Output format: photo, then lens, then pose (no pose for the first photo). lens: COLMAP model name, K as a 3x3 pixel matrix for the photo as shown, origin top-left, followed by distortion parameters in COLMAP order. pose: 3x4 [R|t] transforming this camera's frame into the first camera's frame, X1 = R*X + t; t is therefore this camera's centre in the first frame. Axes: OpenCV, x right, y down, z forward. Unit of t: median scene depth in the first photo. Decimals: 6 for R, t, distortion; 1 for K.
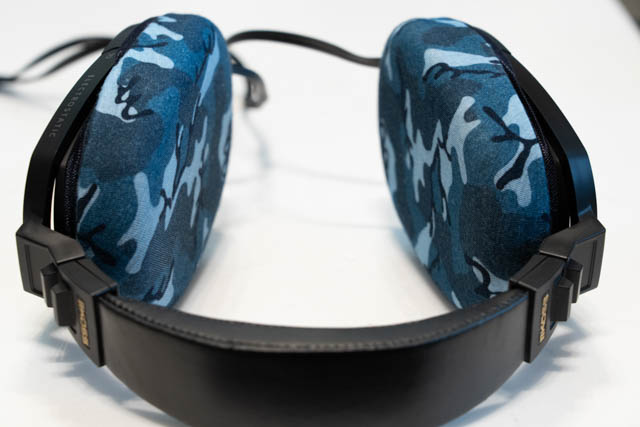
lens RADIAL K [[1801.5, 0, 320.0], [0, 1801.5, 213.5], [0, 0, 1]] dist [0.064618, 0.550671]
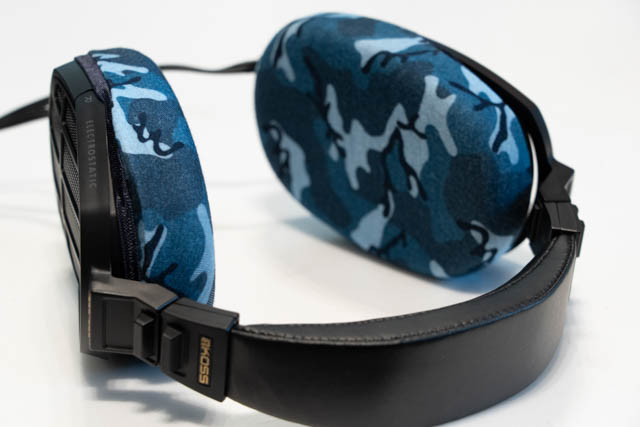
lens RADIAL K [[1801.5, 0, 320.0], [0, 1801.5, 213.5], [0, 0, 1]] dist [0.064618, 0.550671]
pose [[0.871143, -0.204859, 0.446253, -0.473369], [0.209498, 0.977009, 0.039545, -0.041835], [-0.444095, 0.059040, 0.894032, 0.084855]]
